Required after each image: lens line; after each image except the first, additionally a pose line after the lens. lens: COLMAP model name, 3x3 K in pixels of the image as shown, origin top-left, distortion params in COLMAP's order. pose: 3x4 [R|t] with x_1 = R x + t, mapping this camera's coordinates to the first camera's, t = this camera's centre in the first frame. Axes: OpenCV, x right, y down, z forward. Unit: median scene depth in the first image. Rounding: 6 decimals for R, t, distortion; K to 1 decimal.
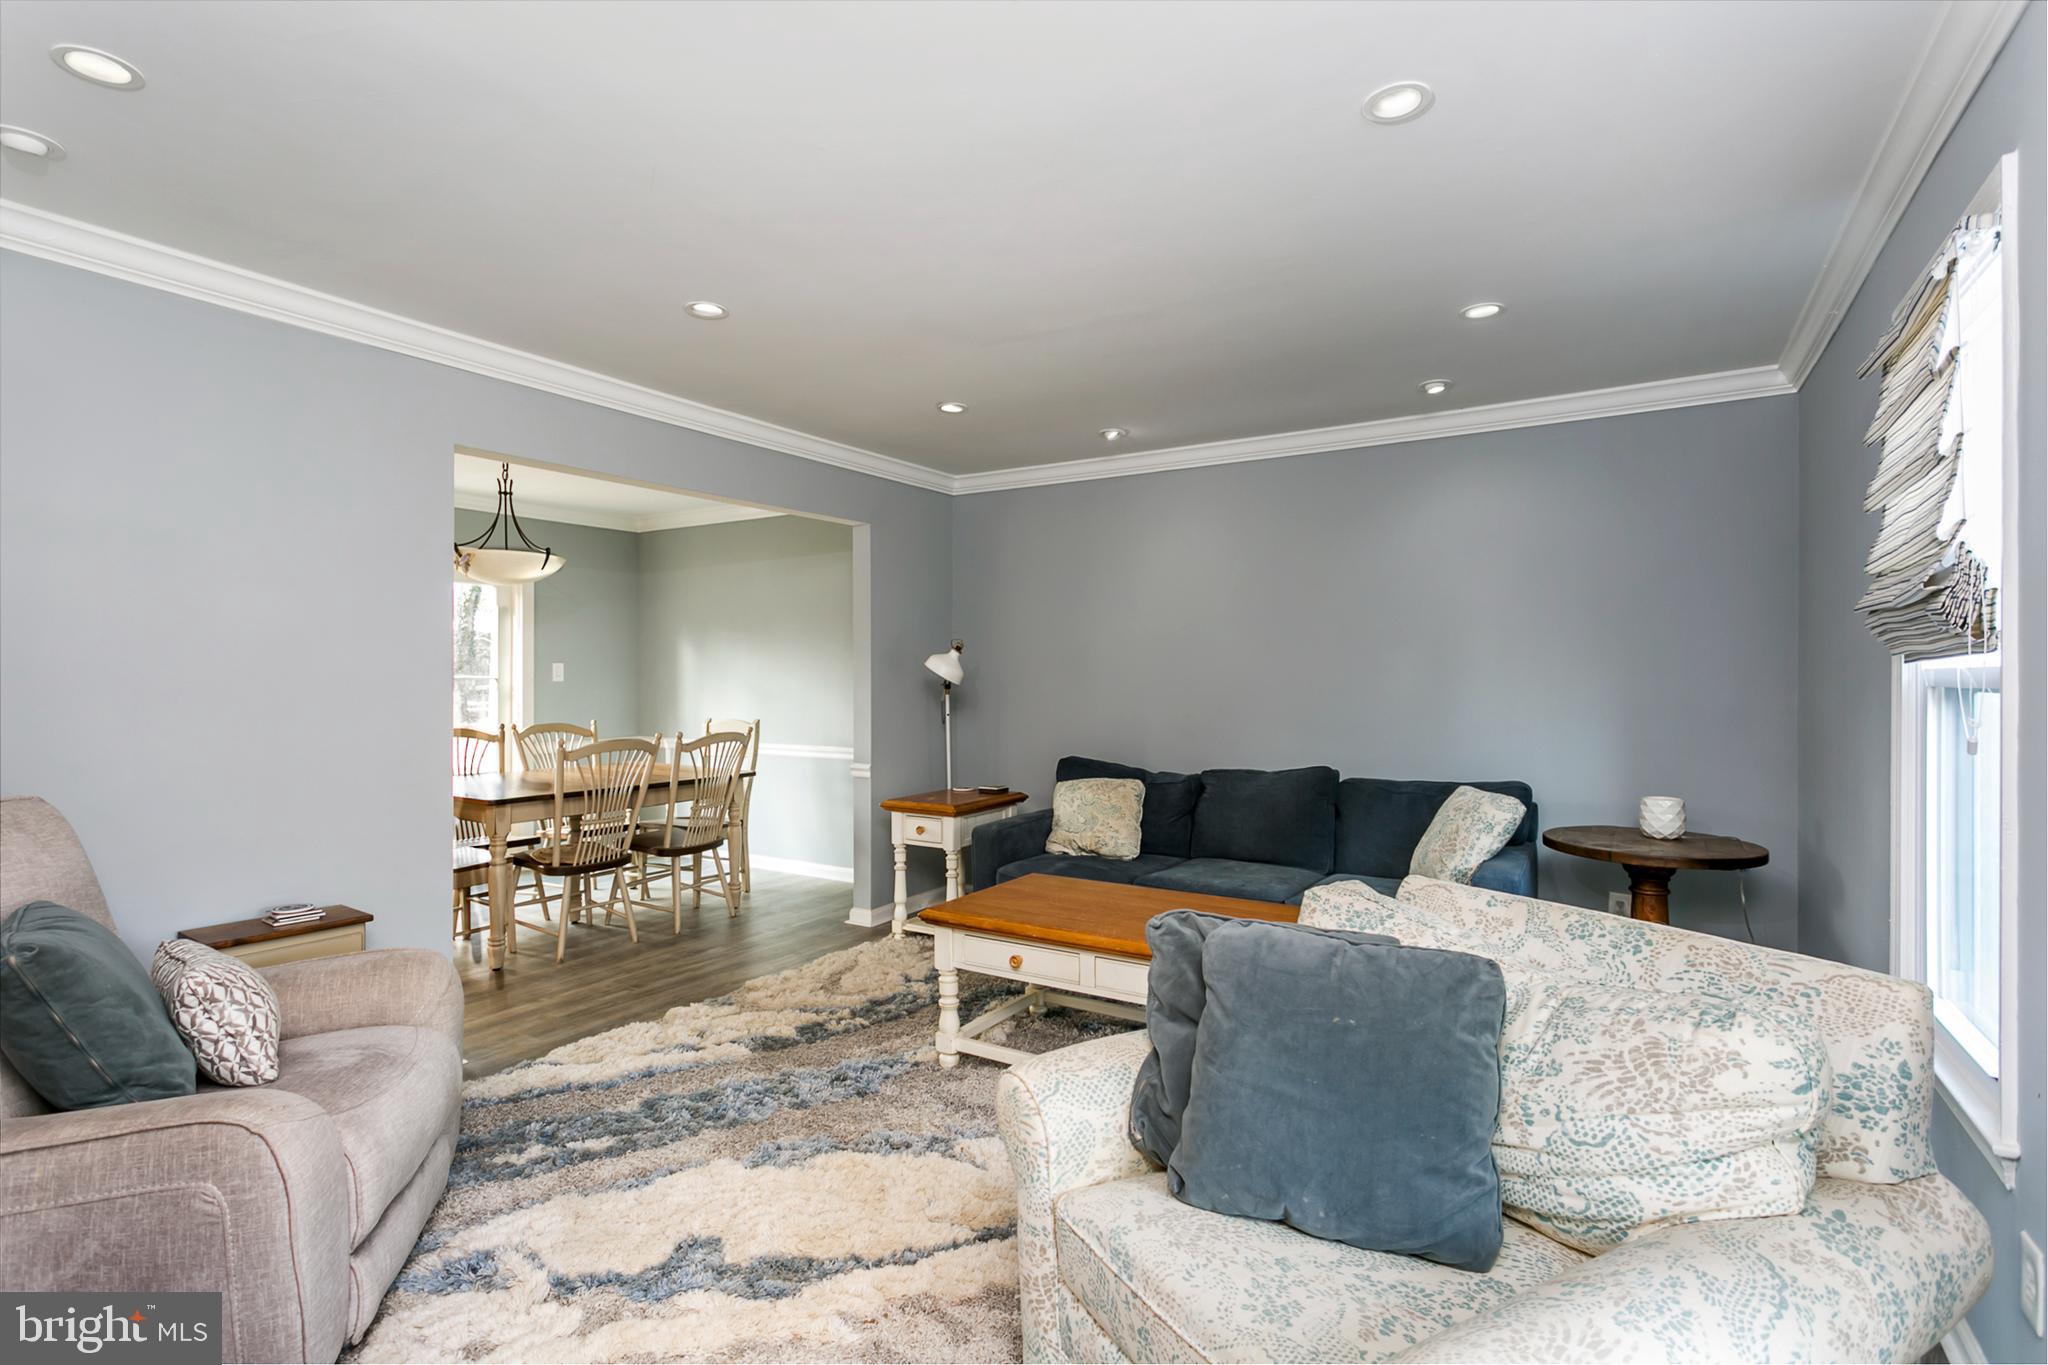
lens RADIAL K [[974.8, 0, 1024.0], [0, 974.8, 682.5], [0, 0, 1]] dist [-0.000068, 0.000044]
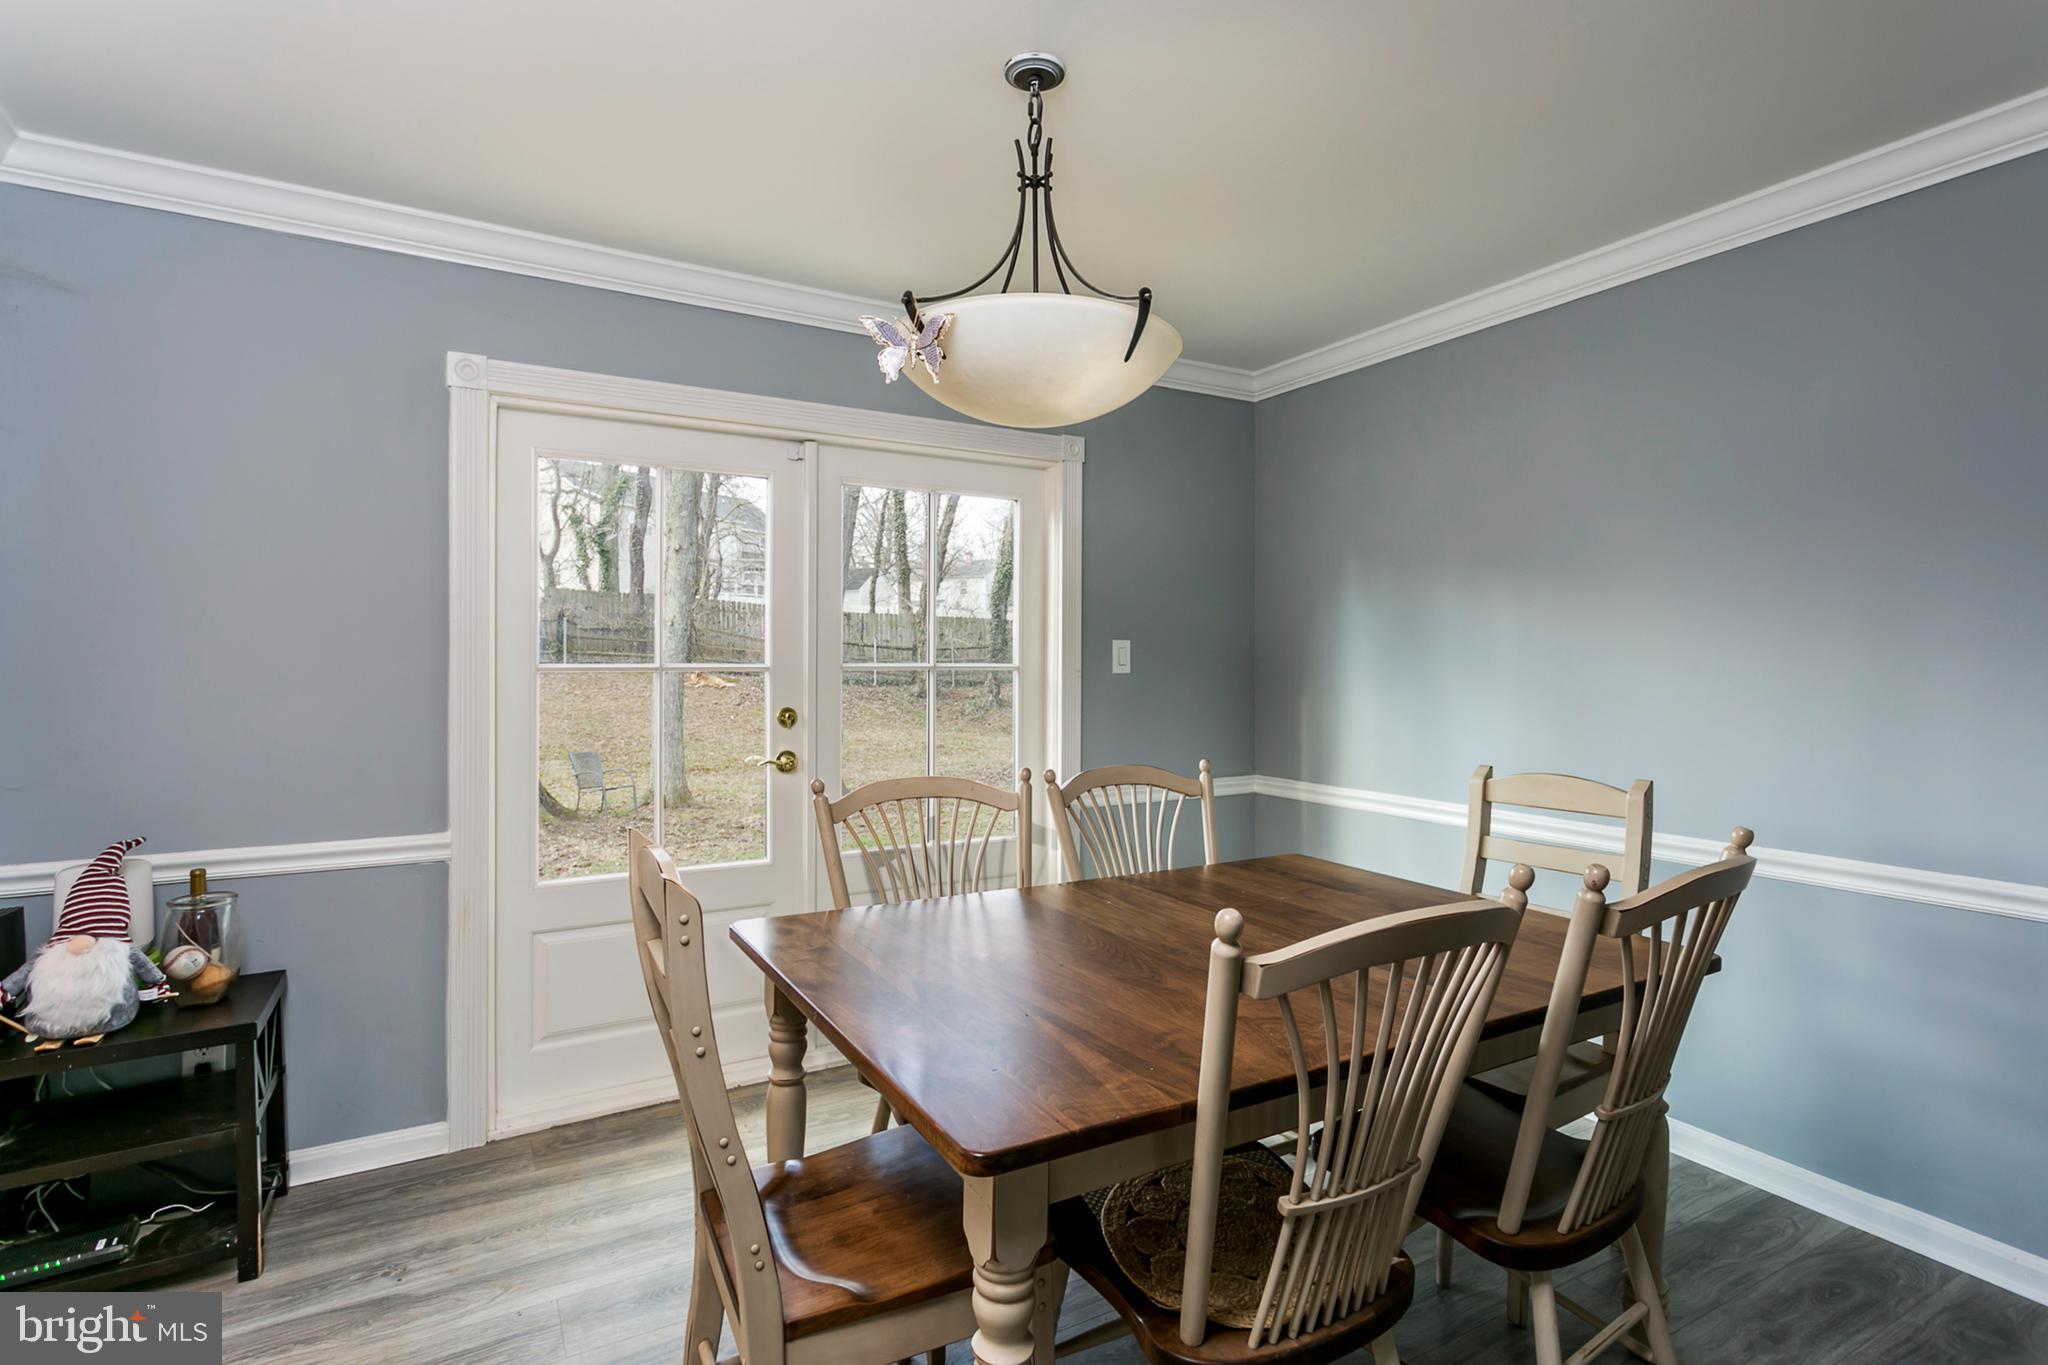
lens RADIAL K [[1003.7, 0, 1020.1], [0, 1003.7, 663.9], [0, 0, 1]] dist [-0.001155, 0.000317]
pose [[0.877767, -0.001390, -0.479085, -0.358046], [-0.002400, 0.999970, -0.007299, -0.003441], [0.479081, 0.007556, 0.877738, 0.670502]]
